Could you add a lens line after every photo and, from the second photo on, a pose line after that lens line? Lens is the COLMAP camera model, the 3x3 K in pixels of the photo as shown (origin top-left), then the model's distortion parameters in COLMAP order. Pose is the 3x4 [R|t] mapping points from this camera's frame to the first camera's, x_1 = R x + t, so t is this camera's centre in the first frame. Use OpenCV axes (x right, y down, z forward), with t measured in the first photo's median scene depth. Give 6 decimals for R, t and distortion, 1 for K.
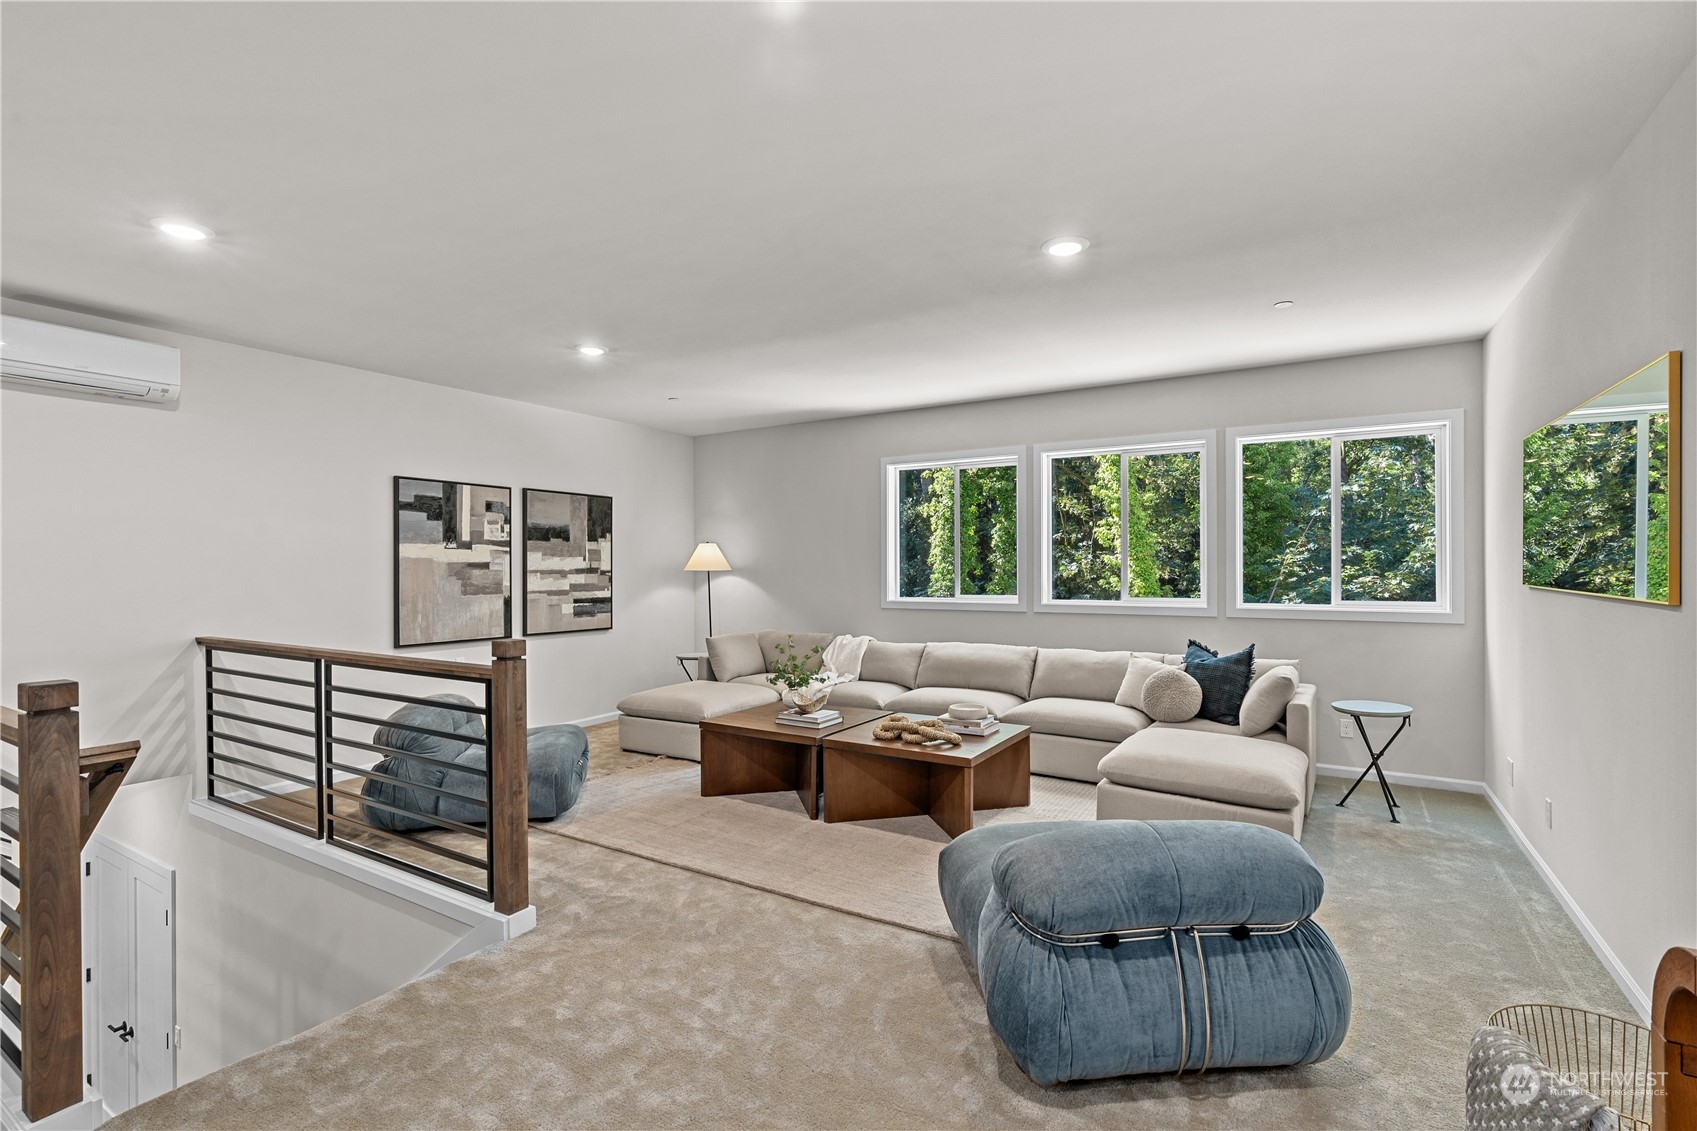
lens RADIAL K [[773.5, 0, 854.2], [0, 773.5, 570.4], [0, 0, 1]] dist [-0.000730, 0.000071]
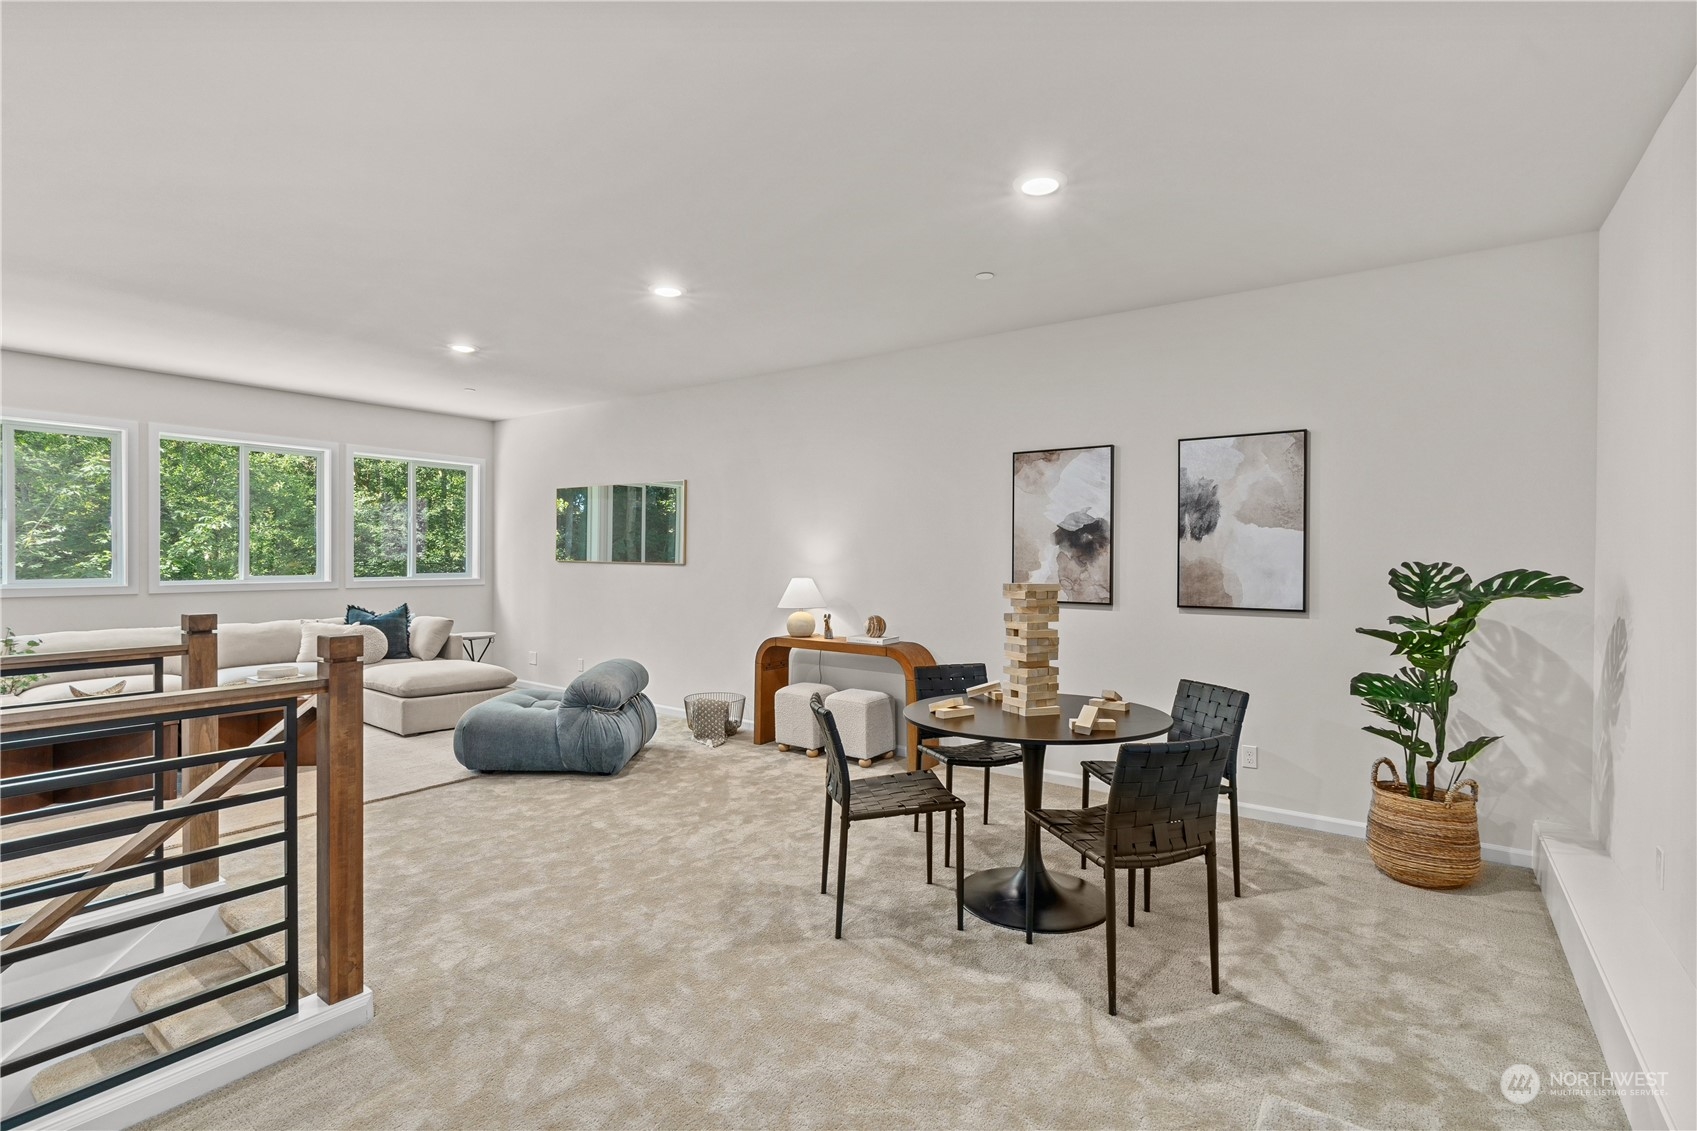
lens RADIAL K [[773.5, 0, 852.9], [0, 773.5, 558.6], [0, 0, 1]] dist [-0.000730, 0.000071]
pose [[0.104146, -0.002666, 0.994558, -1.435505], [0.001163, 0.999996, 0.002559, 0.017403], [-0.994561, 0.000890, 0.104148, 0.042054]]
